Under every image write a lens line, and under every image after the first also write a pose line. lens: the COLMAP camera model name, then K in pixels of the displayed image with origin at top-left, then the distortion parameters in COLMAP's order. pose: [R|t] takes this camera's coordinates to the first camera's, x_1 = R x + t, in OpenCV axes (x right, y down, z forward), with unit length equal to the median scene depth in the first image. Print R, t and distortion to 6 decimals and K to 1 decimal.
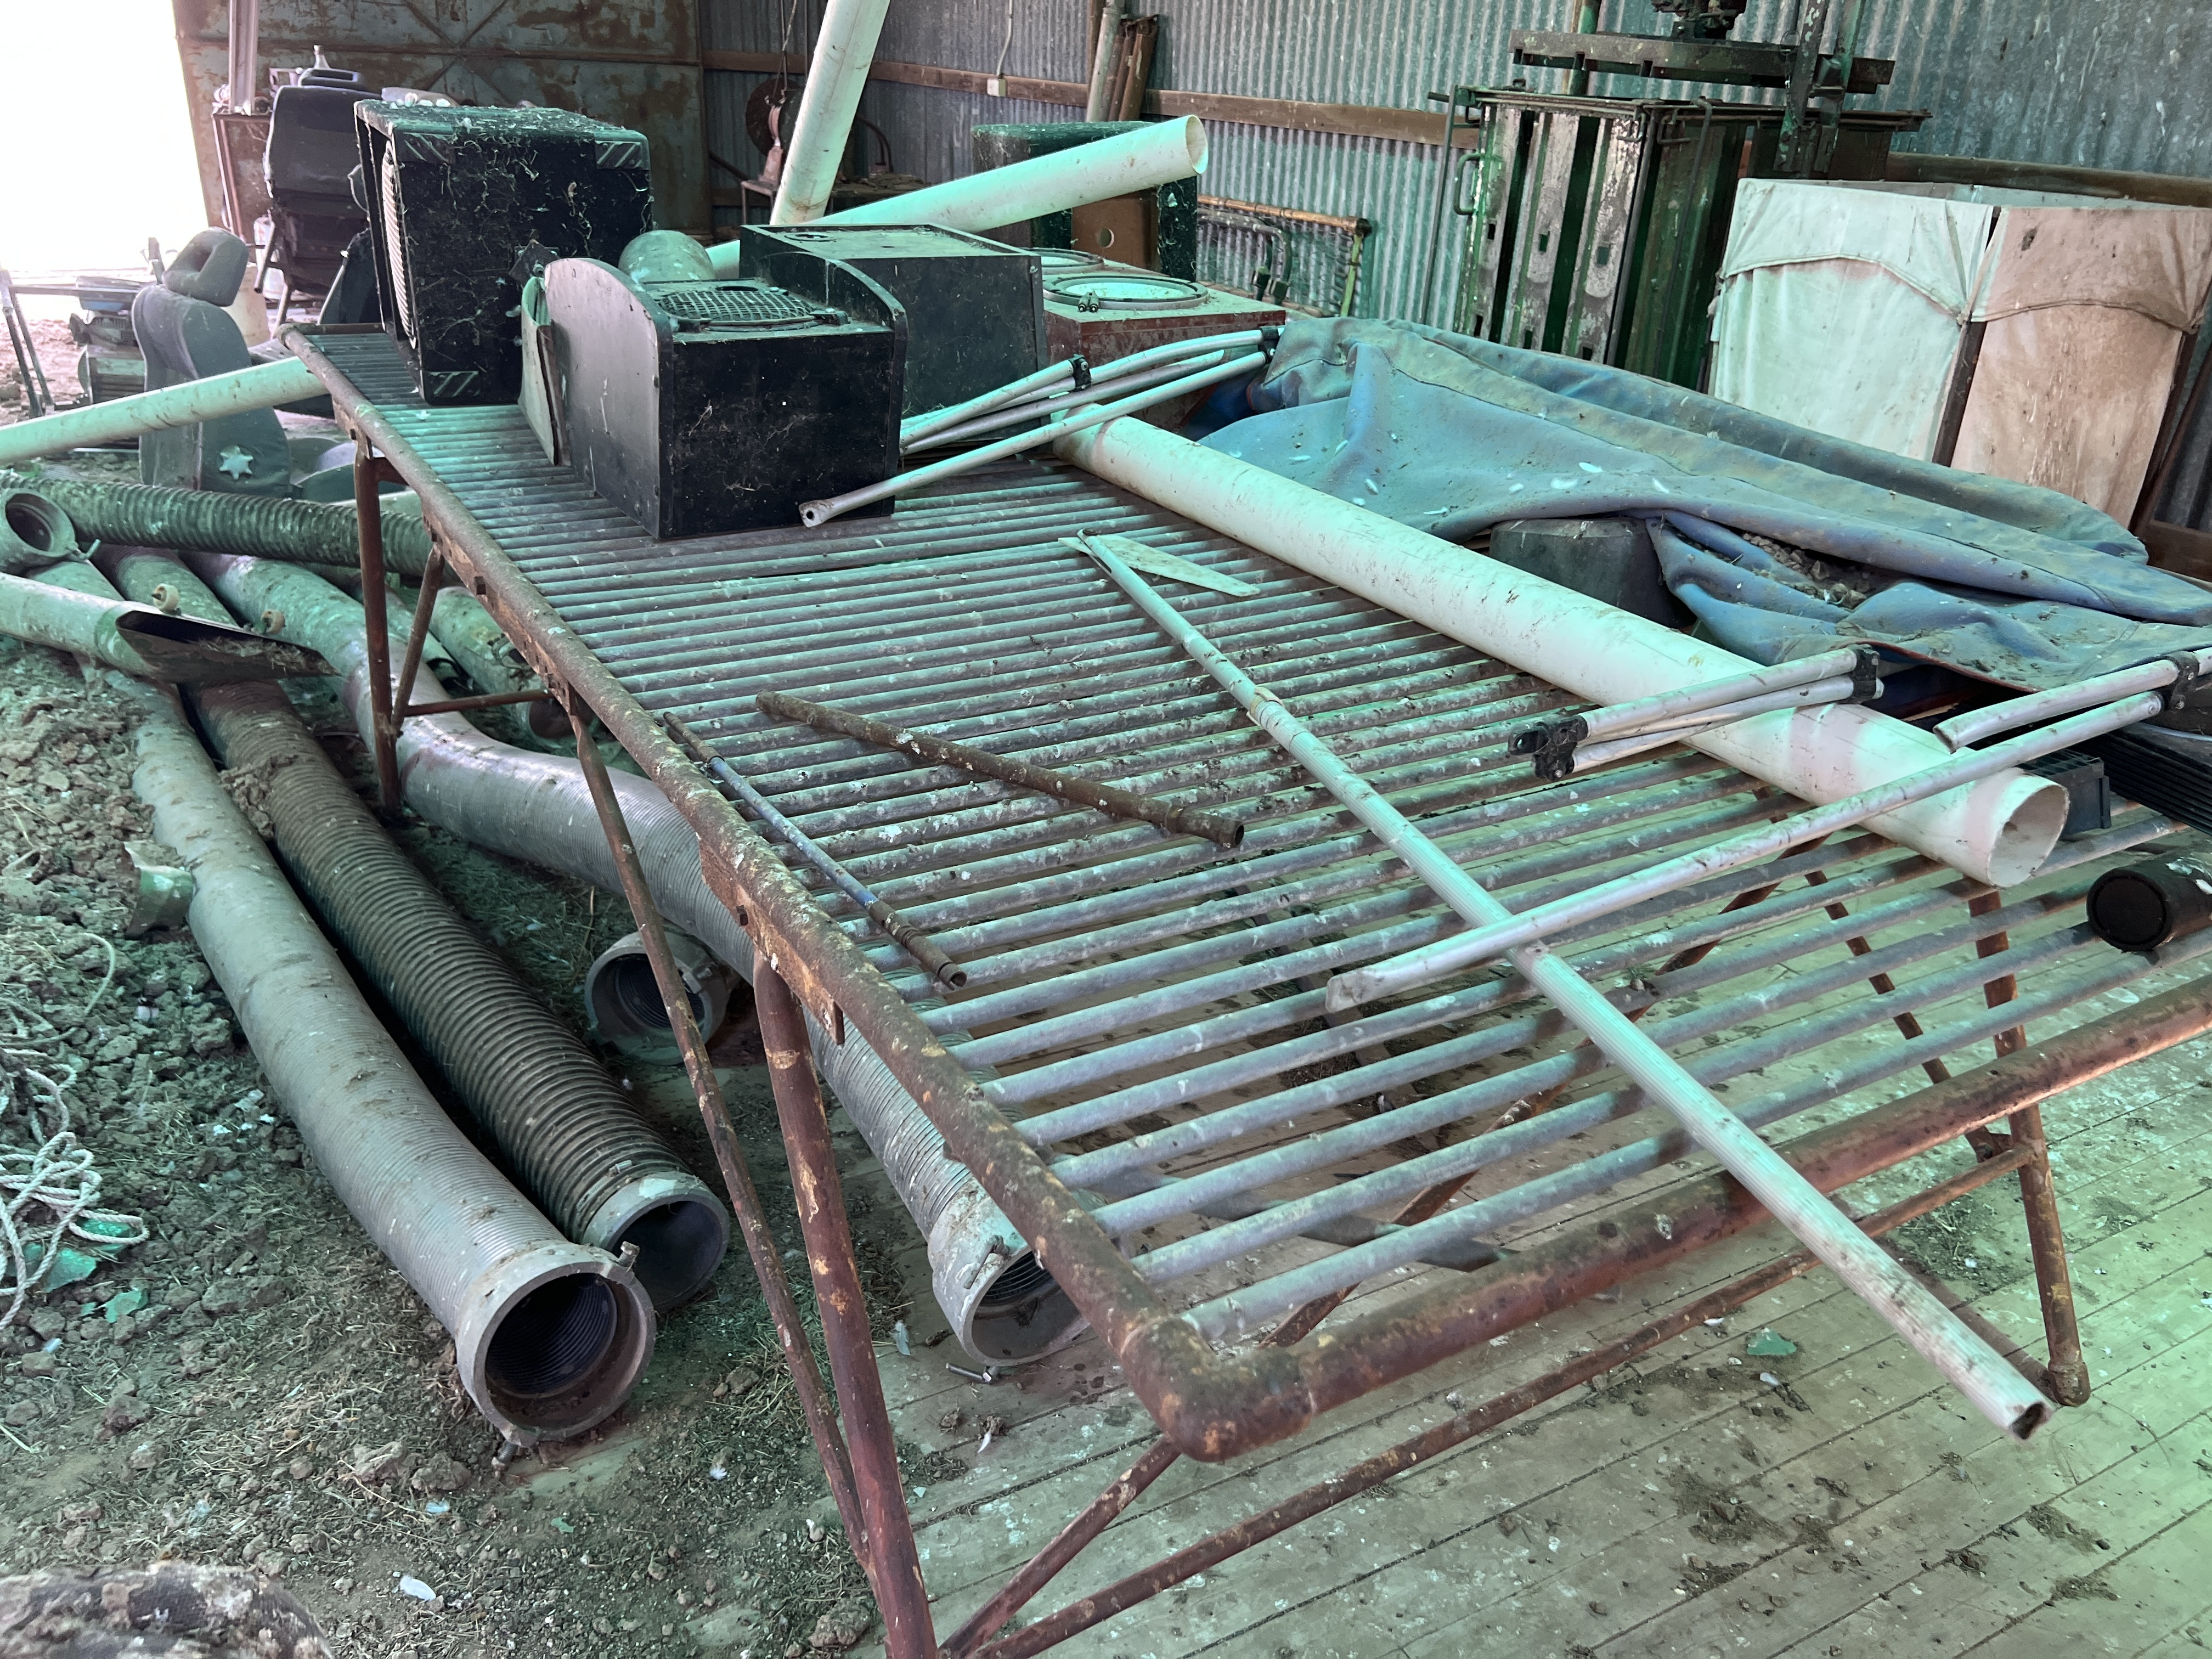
lens RADIAL K [[1703.9, 0, 1091.1], [0, 1703.9, 830.0], [0, 0, 1]] dist [0.048752, -0.053707]
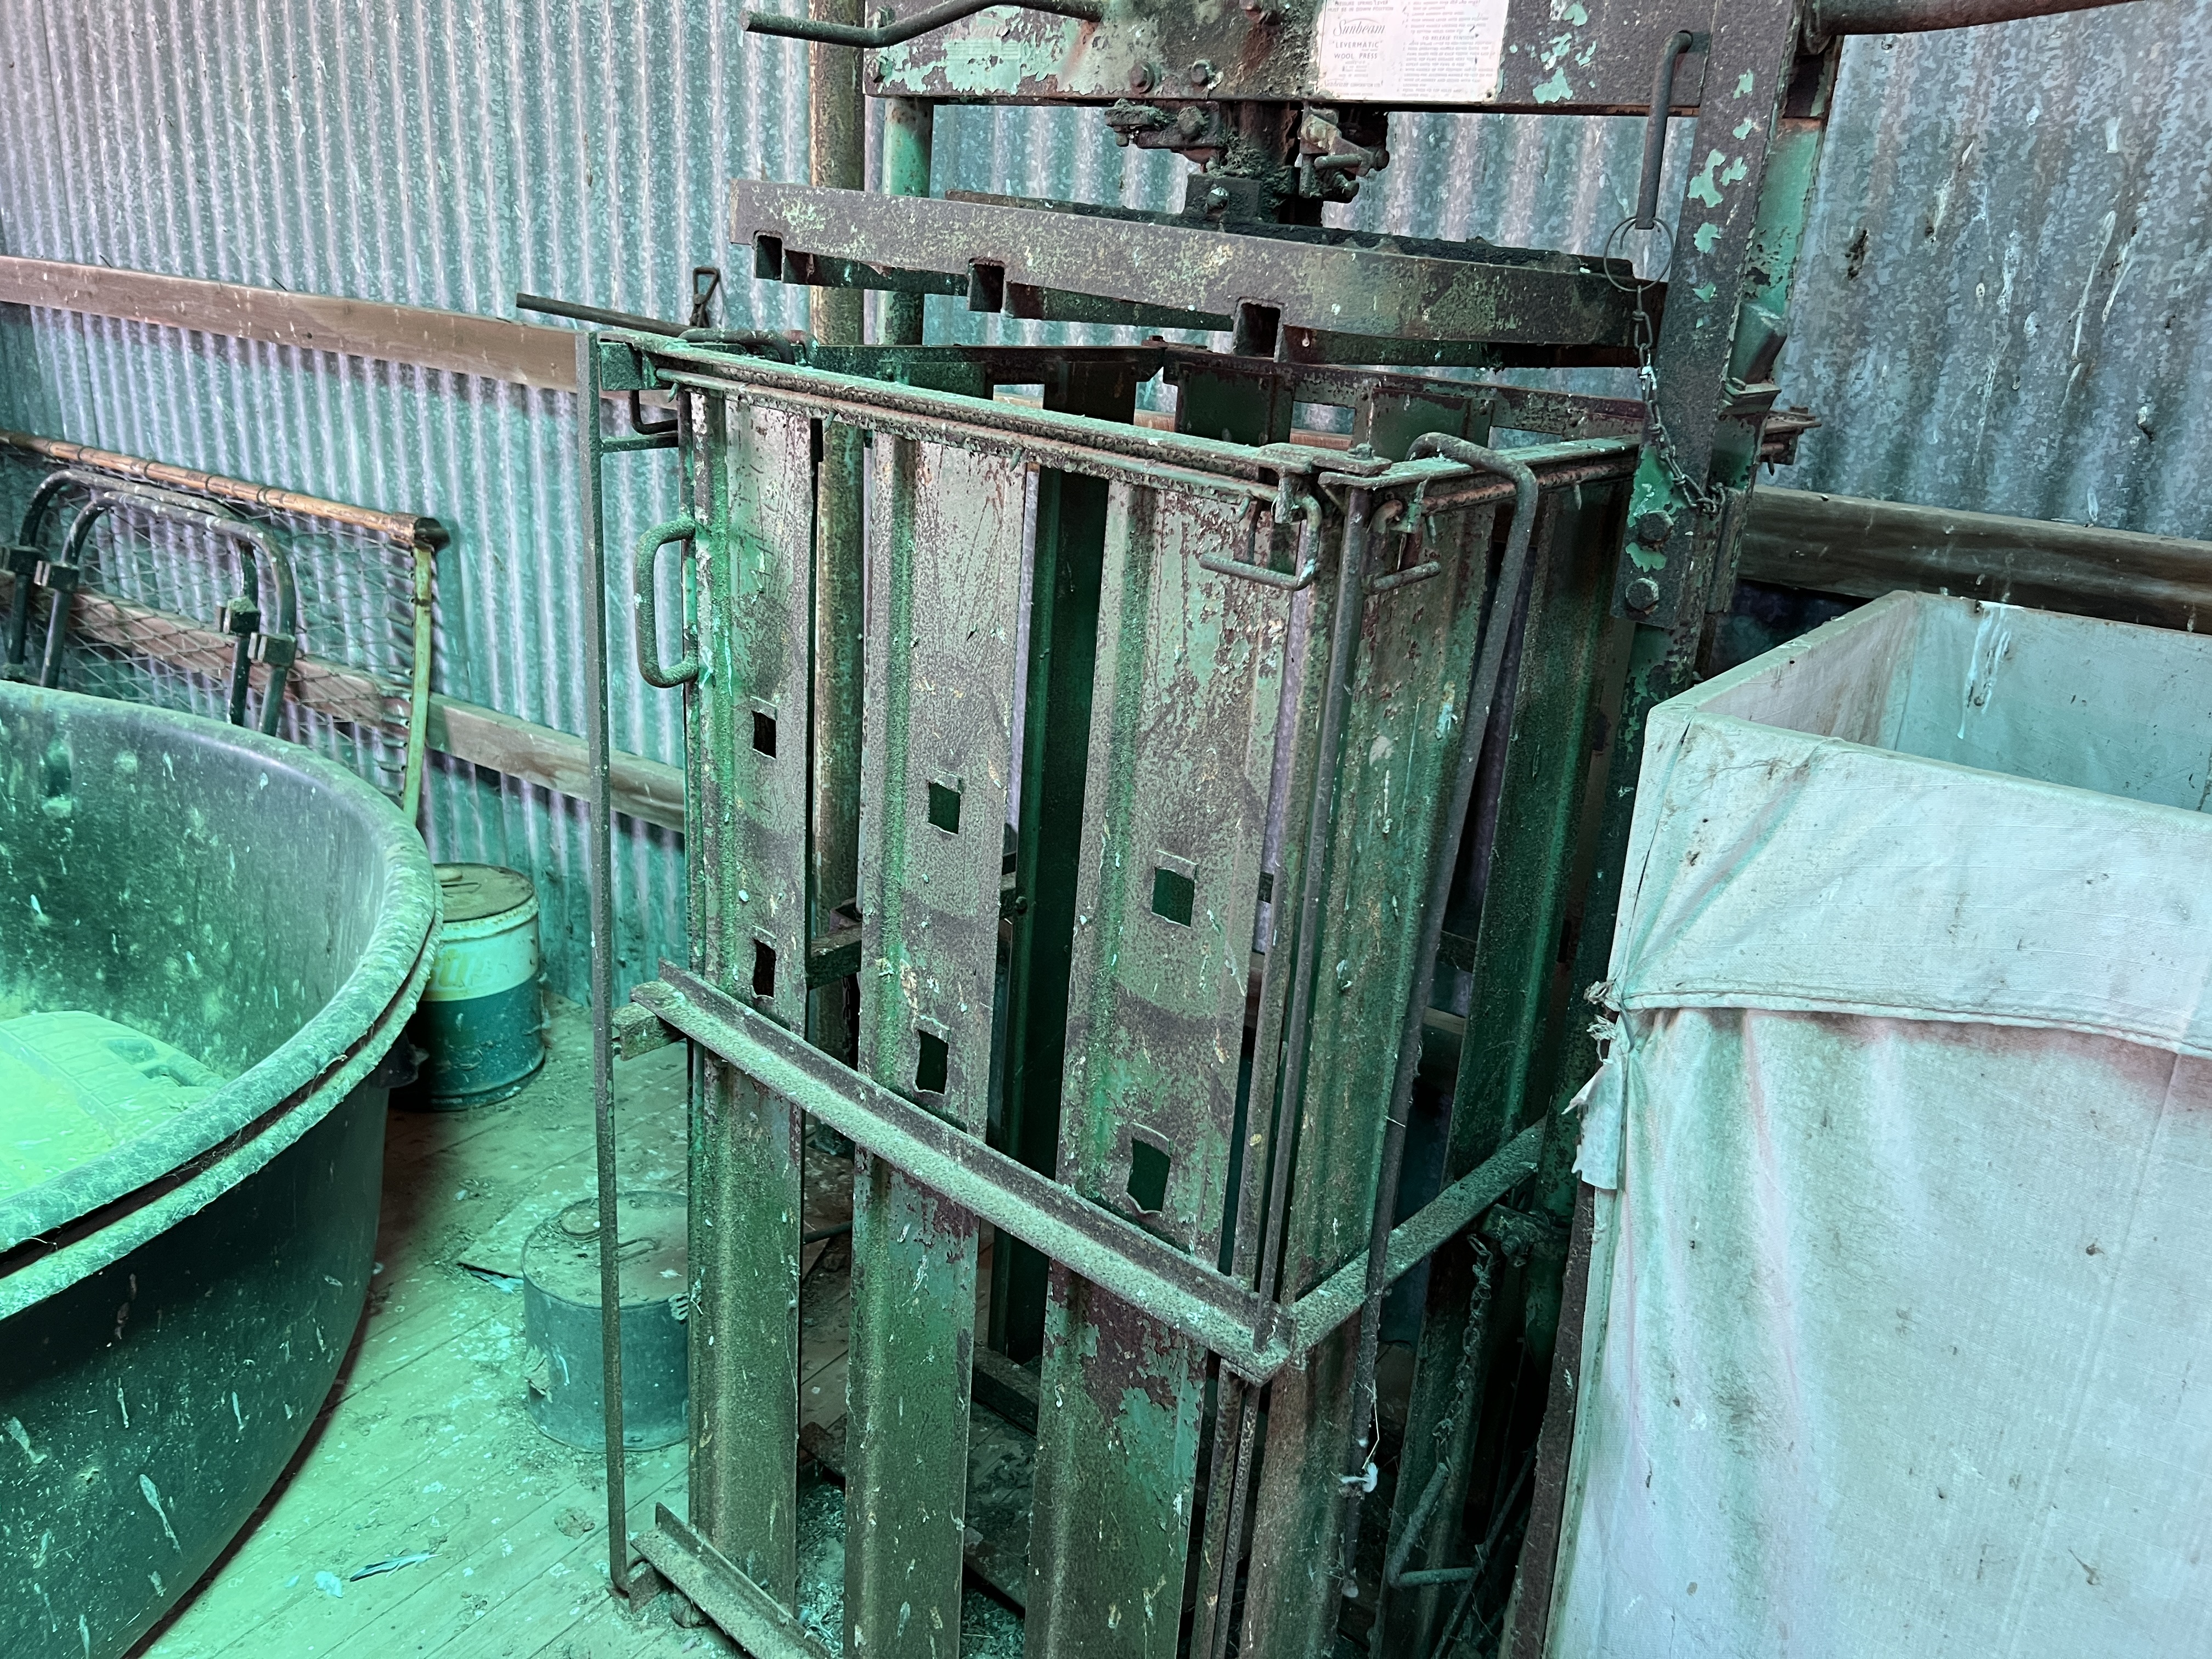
lens RADIAL K [[1703.9, 0, 1091.1], [0, 1703.9, 830.0], [0, 0, 1]] dist [0.048752, -0.053707]
pose [[0.887098, -0.142540, 0.439021, 0.098313], [0.169385, 0.985296, -0.022360, -0.224016], [-0.429379, 0.094199, 0.898198, 0.474971]]
